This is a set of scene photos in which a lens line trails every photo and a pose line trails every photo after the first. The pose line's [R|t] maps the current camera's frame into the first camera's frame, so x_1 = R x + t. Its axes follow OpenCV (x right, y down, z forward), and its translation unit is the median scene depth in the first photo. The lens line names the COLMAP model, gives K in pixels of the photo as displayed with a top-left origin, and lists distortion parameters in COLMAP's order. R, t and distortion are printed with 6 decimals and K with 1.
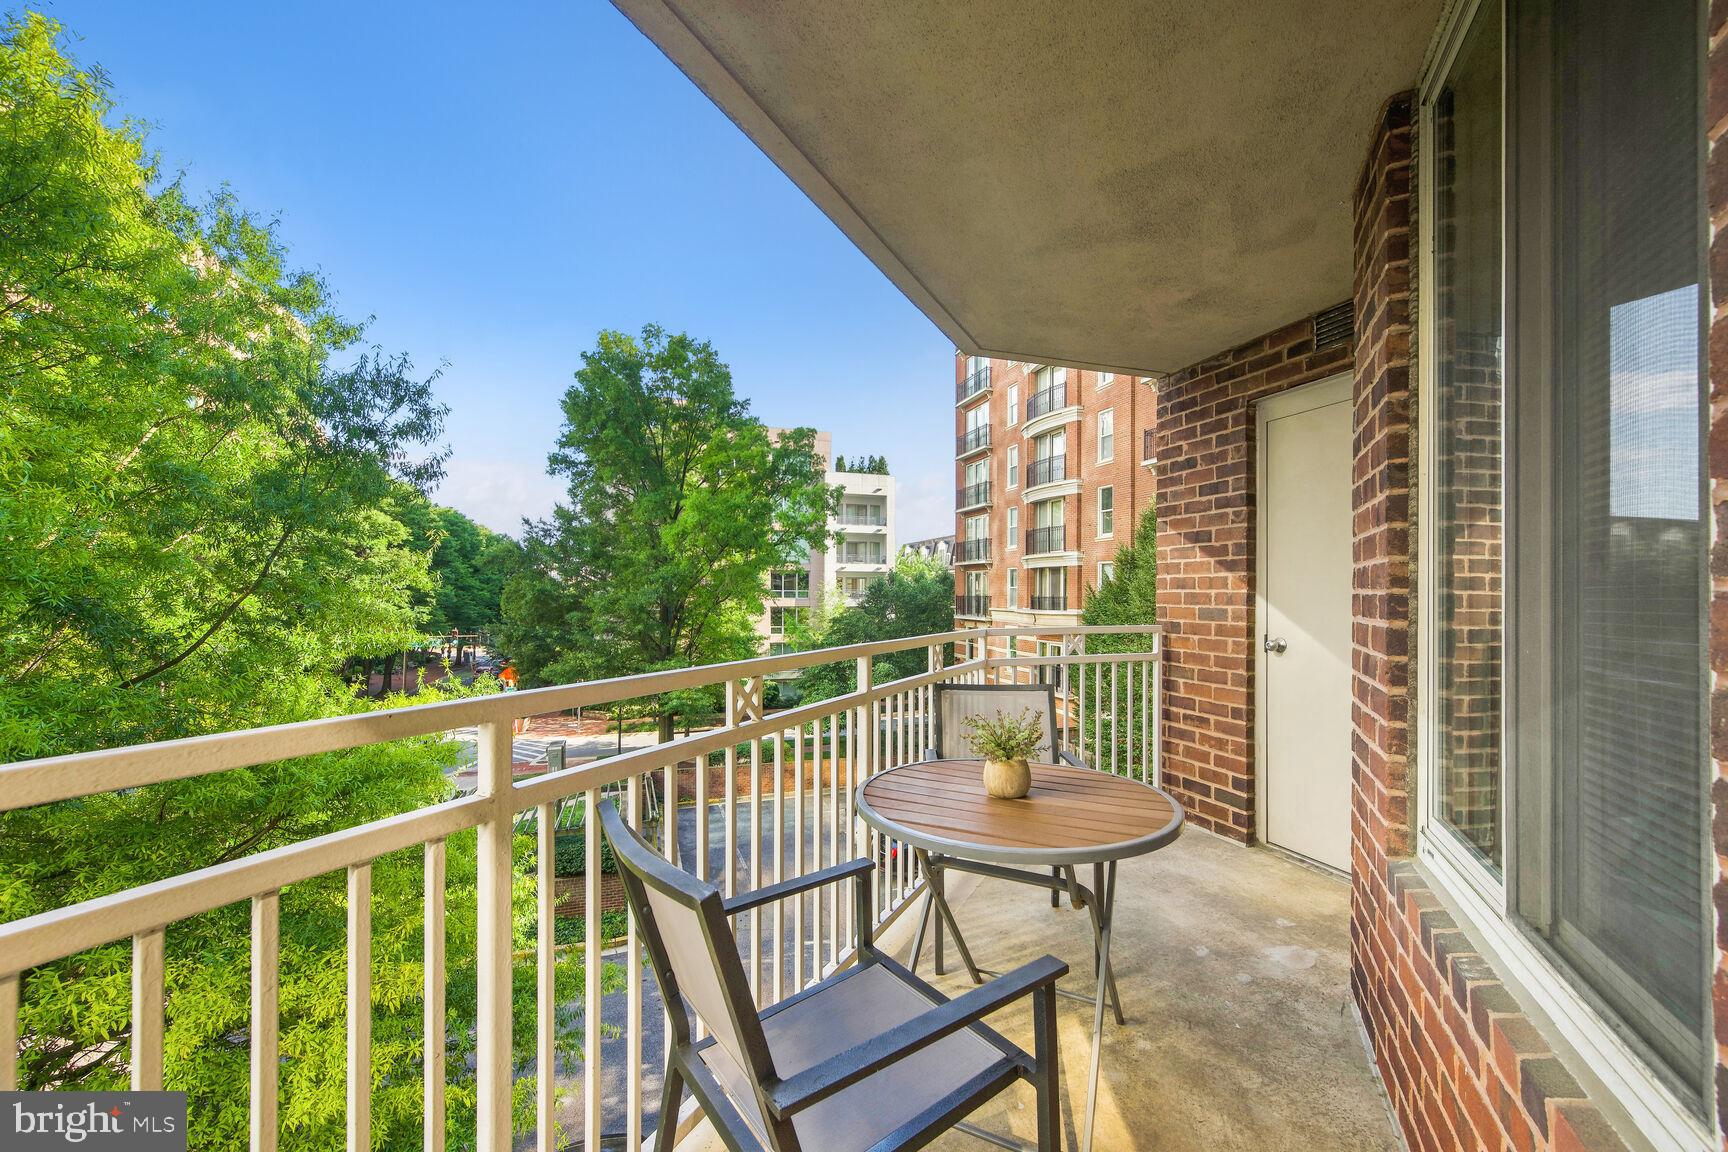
lens RADIAL K [[676.6, 0, 870.7], [0, 676.6, 585.6], [0, 0, 1]] dist [-0.000560, -0.000117]
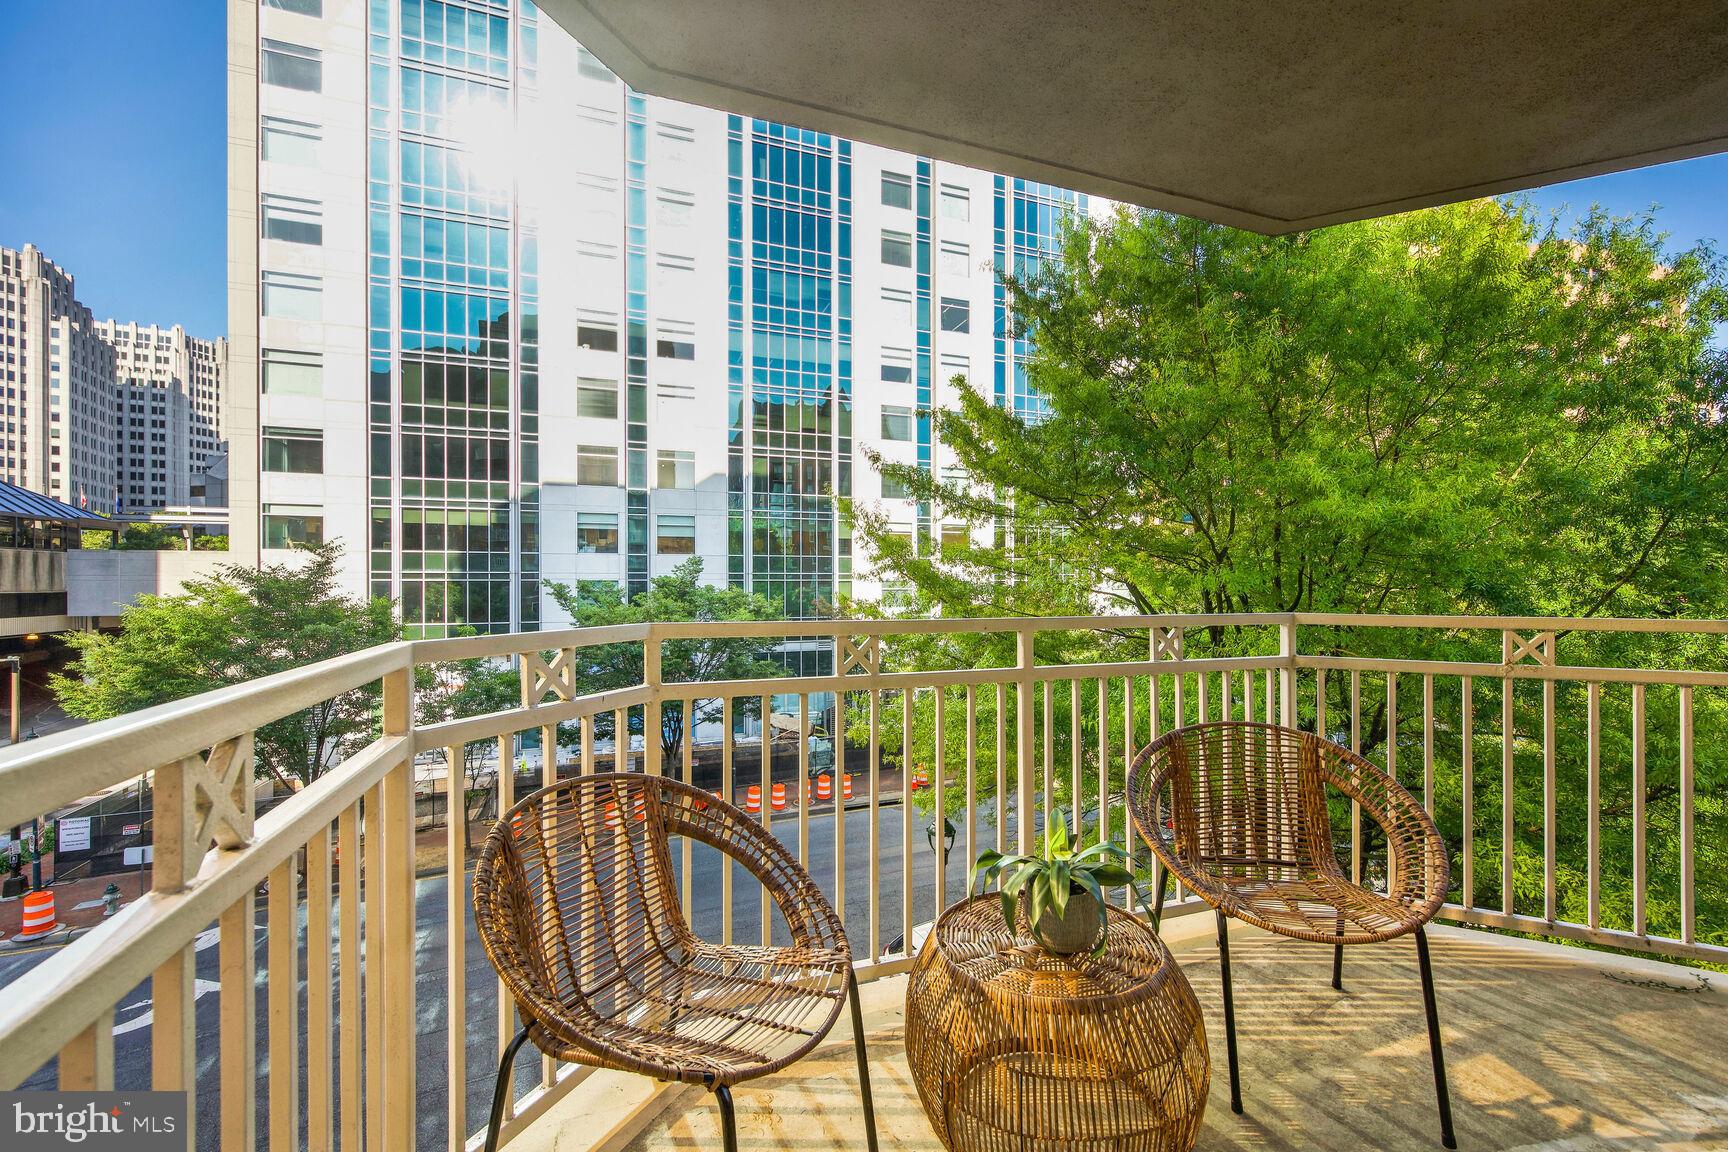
lens RADIAL K [[691.8, 0, 858.7], [0, 691.8, 586.5], [0, 0, 1]] dist [-0.000554, -0.000274]
pose [[0.004150, -0.002312, -0.999989, 0.194352], [0.009065, 0.999956, -0.002274, 0.012285], [0.999950, -0.009055, 0.004171, -0.248151]]
